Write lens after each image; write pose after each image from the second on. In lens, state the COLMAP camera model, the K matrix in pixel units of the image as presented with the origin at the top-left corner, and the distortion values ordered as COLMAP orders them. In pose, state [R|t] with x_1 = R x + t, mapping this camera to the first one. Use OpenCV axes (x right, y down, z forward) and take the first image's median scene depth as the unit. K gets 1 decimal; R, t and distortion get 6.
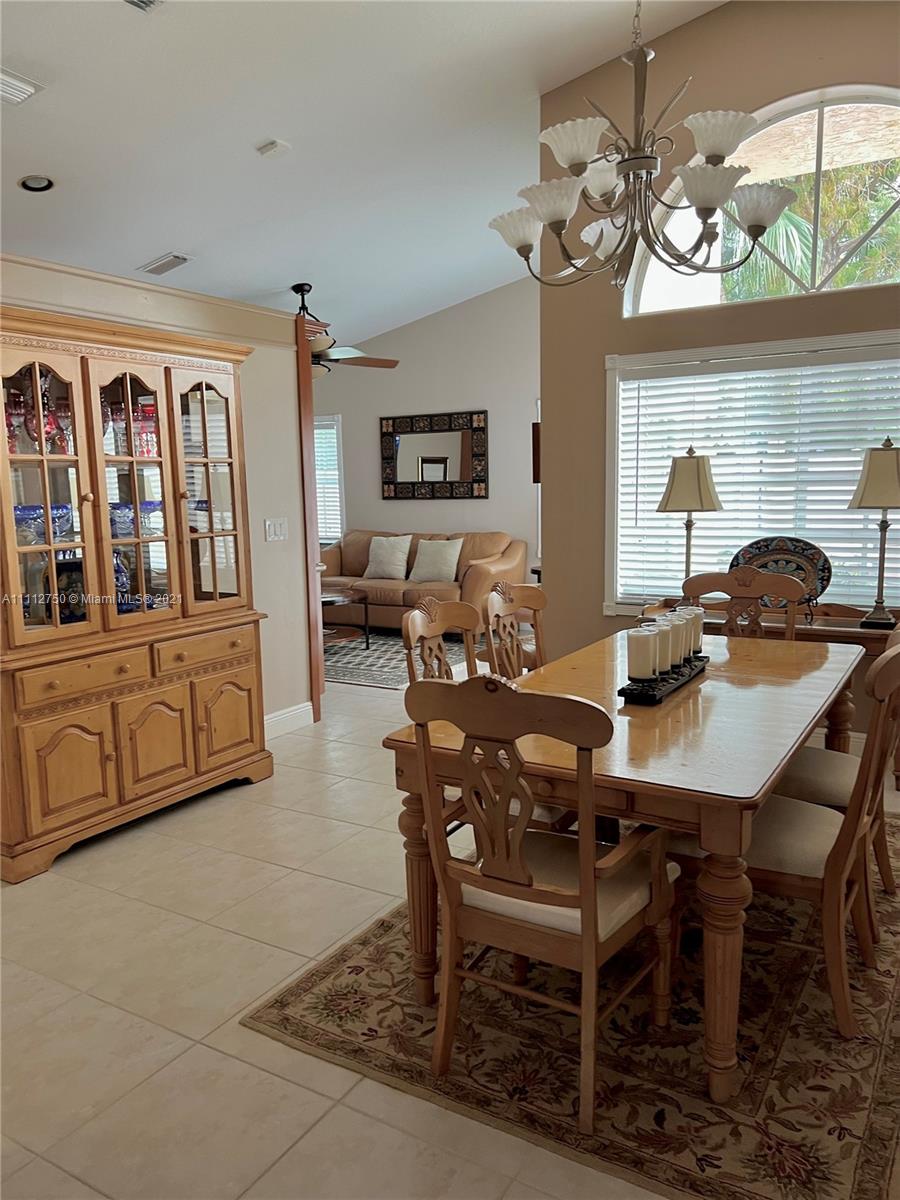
lens RADIAL K [[897.4, 0, 441.1], [0, 897.4, 612.4], [0, 0, 1]] dist [0.043679, -0.048573]
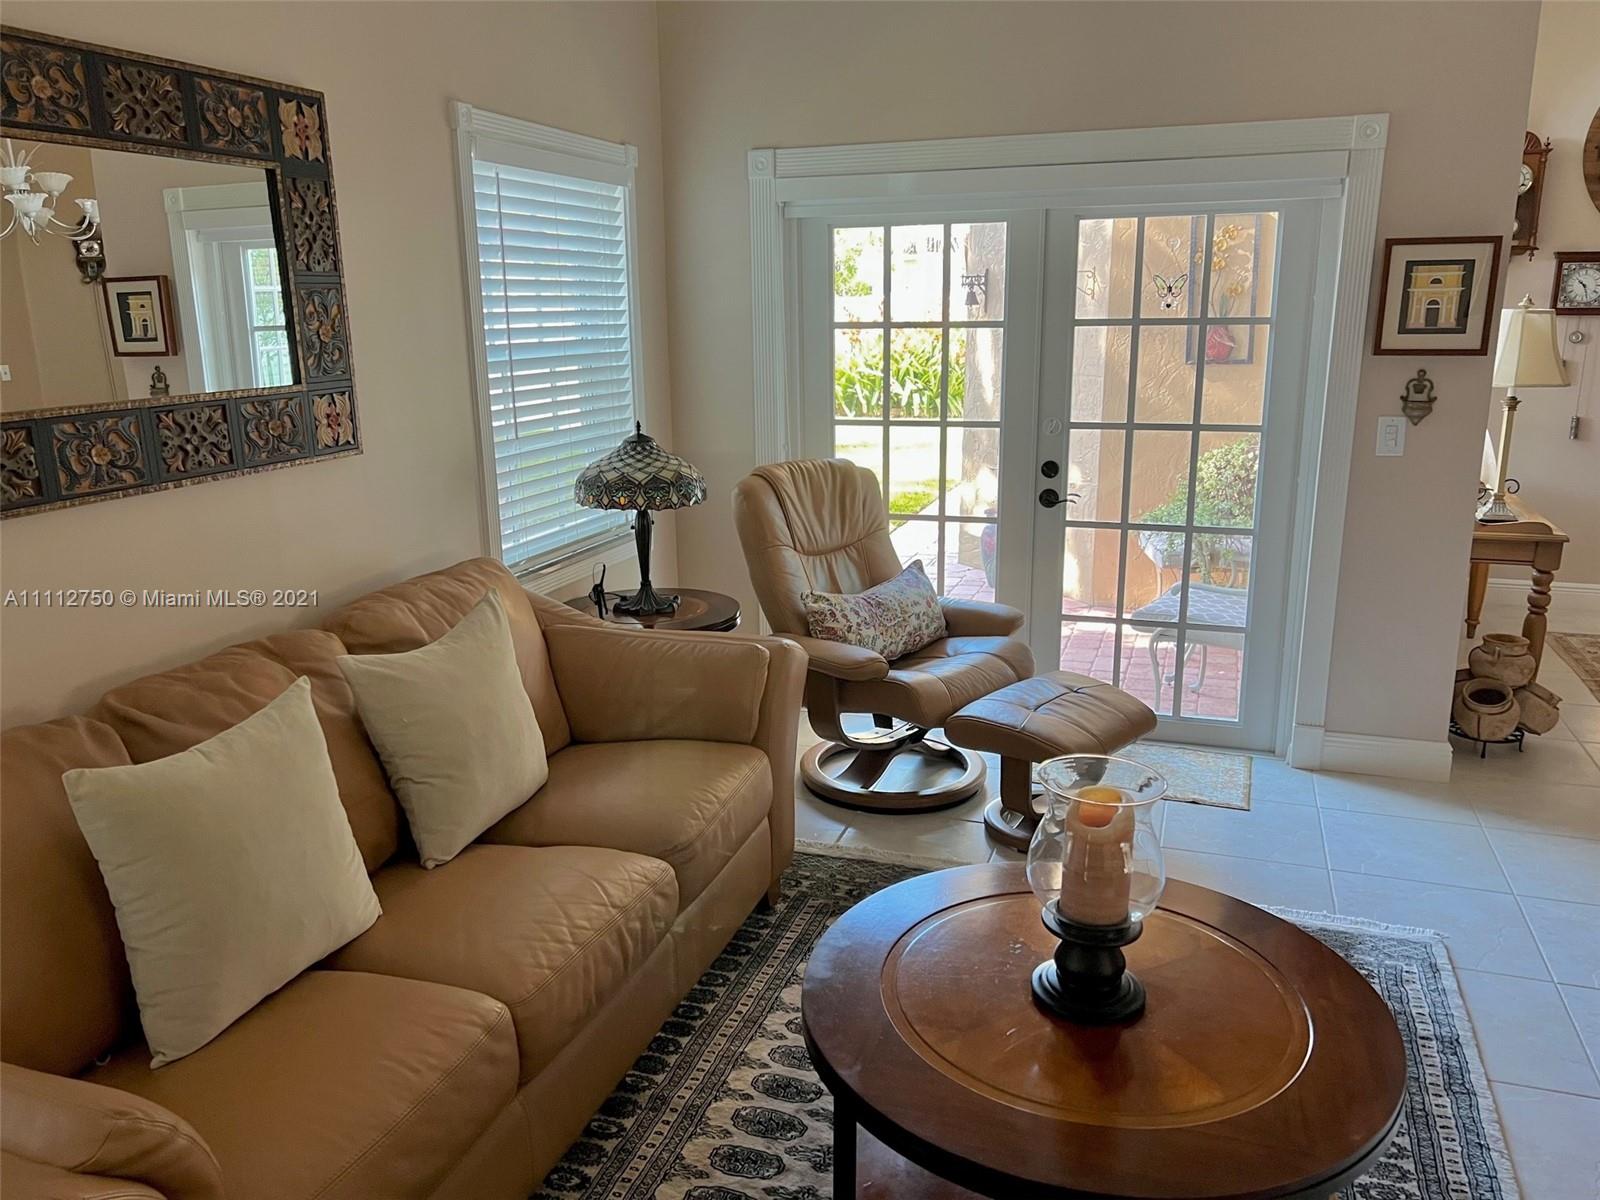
lens RADIAL K [[1196.5, 0, 799.6], [0, 1196.5, 589.5], [0, 0, 1]] dist [0.043679, -0.048573]
pose [[-0.210786, -0.215199, 0.953550, -0.608689], [0.153554, 0.956068, 0.249711, -0.300036], [-0.965396, 0.199058, -0.168481, 1.820599]]
